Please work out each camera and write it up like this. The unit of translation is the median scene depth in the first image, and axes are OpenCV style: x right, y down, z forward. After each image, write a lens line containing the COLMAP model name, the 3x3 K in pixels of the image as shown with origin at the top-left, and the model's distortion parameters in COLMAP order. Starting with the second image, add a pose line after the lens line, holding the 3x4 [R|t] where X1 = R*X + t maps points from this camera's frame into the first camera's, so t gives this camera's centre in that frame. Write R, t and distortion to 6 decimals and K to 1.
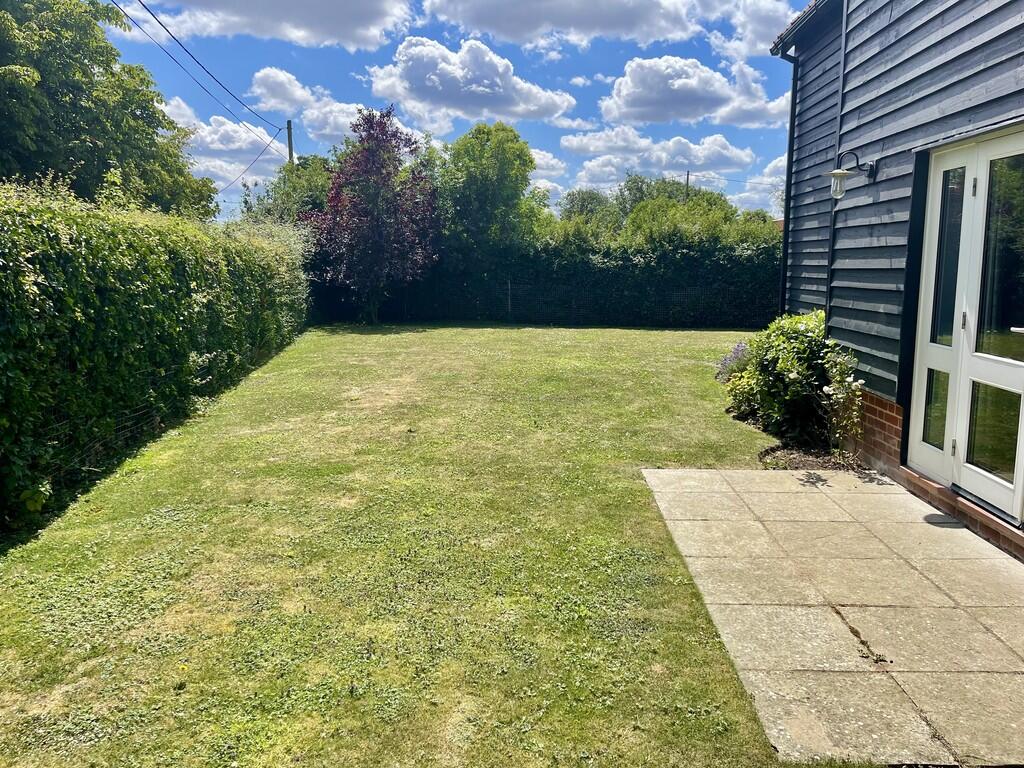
lens RADIAL K [[767.0, 0, 514.1], [0, 767.0, 386.3], [0, 0, 1]] dist [0.011074, -0.016494]
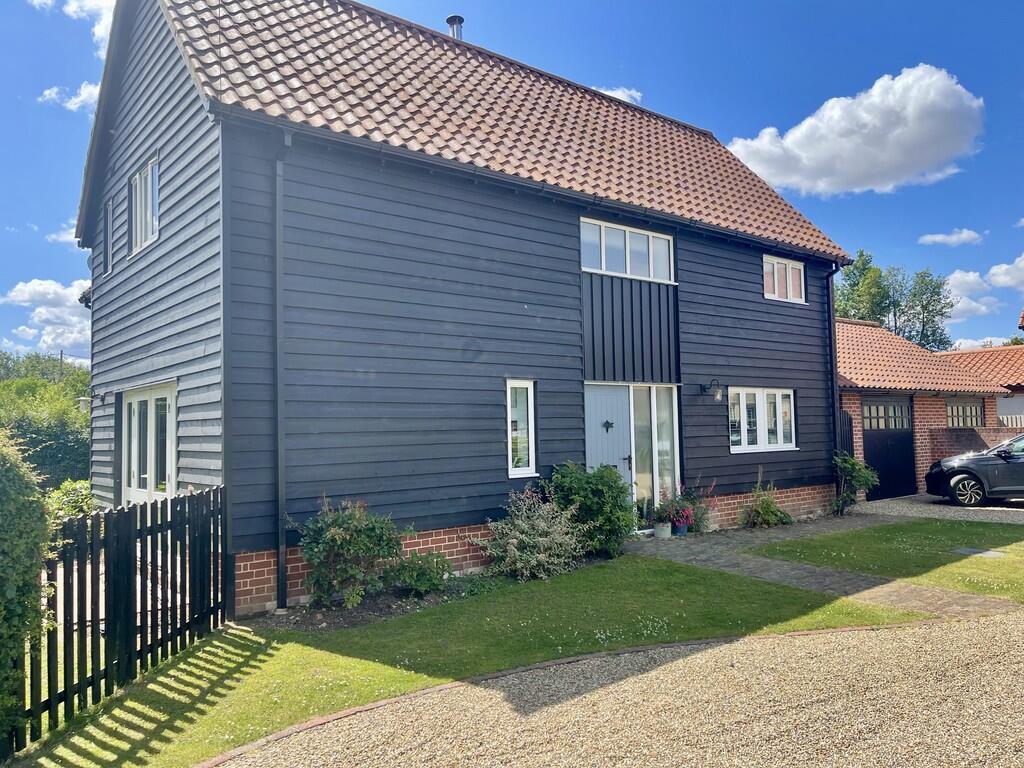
lens RADIAL K [[767.0, 0, 512.8], [0, 767.0, 390.5], [0, 0, 1]] dist [0.011074, -0.016494]
pose [[0.741313, 0.030656, 0.670459, -0.052229], [0.118985, 0.977130, -0.176237, 0.150454], [-0.660529, 0.210421, 0.720711, -1.010514]]
